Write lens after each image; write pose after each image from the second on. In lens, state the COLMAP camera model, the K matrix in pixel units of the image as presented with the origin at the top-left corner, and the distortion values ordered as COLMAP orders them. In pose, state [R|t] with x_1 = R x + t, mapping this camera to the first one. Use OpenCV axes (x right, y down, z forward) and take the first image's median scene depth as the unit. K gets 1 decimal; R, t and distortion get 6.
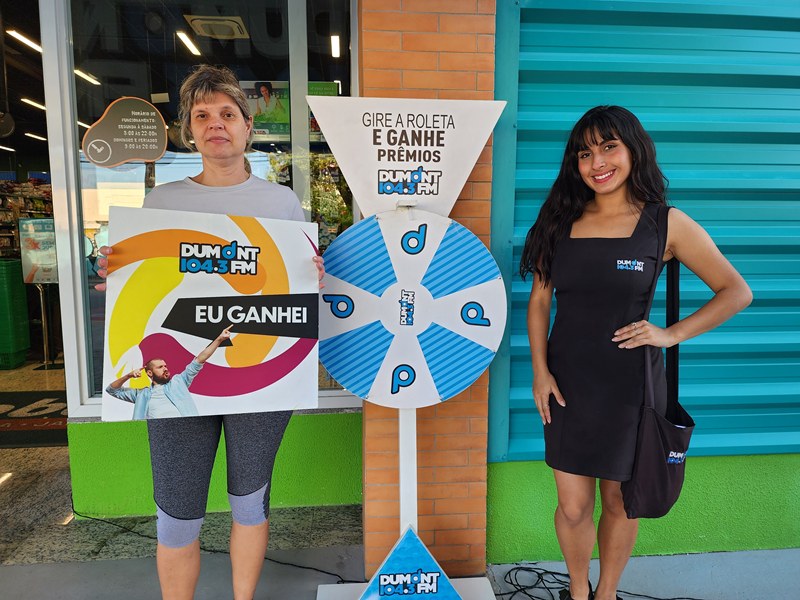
lens RADIAL K [[534.8, 0, 400.7], [0, 534.8, 298.3], [0, 0, 1]] dist [0.063419, -0.058738]
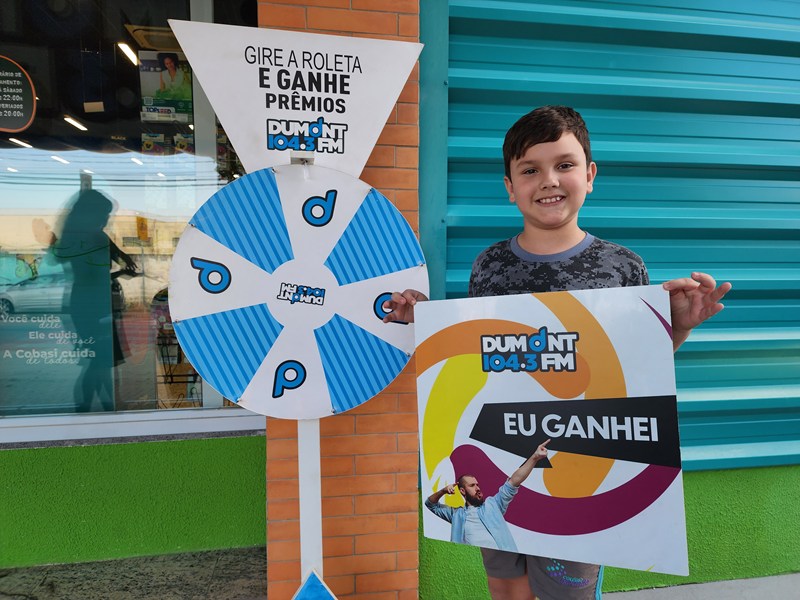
lens RADIAL K [[534.8, 0, 422.7], [0, 534.8, 307.6], [0, 0, 1]] dist [0.063419, -0.058738]
pose [[0.995218, -0.004264, 0.097586, 0.108362], [0.008542, 0.999018, -0.043469, 0.078247], [-0.097305, 0.044095, 0.994277, 0.182150]]
